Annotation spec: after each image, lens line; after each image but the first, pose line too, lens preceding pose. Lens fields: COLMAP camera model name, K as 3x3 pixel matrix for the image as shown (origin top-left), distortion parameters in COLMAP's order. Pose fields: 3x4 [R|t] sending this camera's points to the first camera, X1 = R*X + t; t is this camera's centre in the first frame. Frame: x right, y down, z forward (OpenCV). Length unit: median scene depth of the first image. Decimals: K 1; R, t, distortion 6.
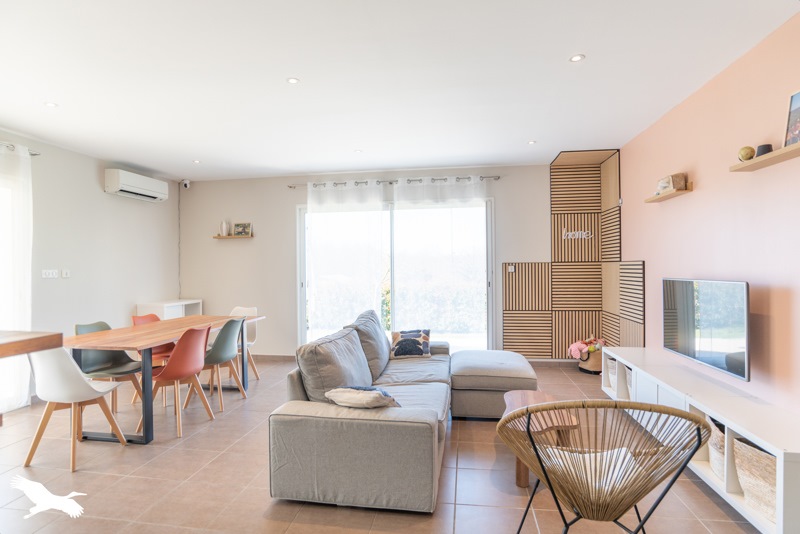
lens RADIAL K [[413.3, 0, 401.6], [0, 413.3, 268.4], [0, 0, 1]] dist [-0.051341, 0.024151]
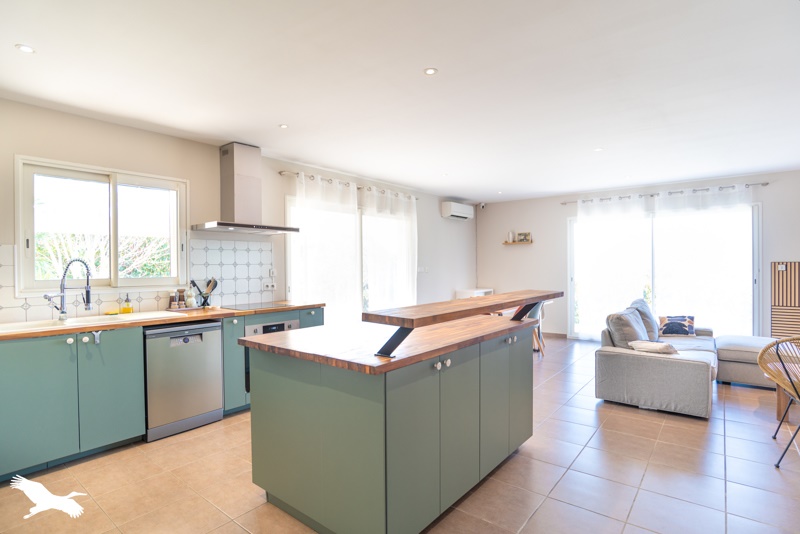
lens RADIAL K [[413.3, 0, 401.6], [0, 413.3, 268.4], [0, 0, 1]] dist [-0.051341, 0.024151]
pose [[0.869645, 0.003882, -0.493662, -0.087311], [0.000007, 0.999969, 0.007877, -0.005251], [0.493678, -0.006853, 0.869618, -0.448538]]
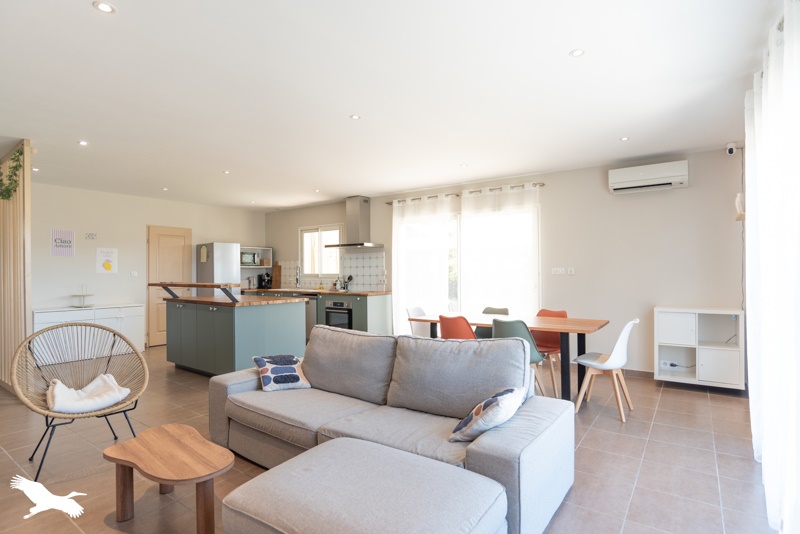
lens RADIAL K [[413.3, 0, 401.6], [0, 413.3, 268.4], [0, 0, 1]] dist [-0.051341, 0.024151]
pose [[-0.443894, 0.005516, -0.896062, 0.462530], [0.009965, 0.999950, 0.001219, -0.002100], [0.896024, -0.008388, -0.443927, 0.980510]]
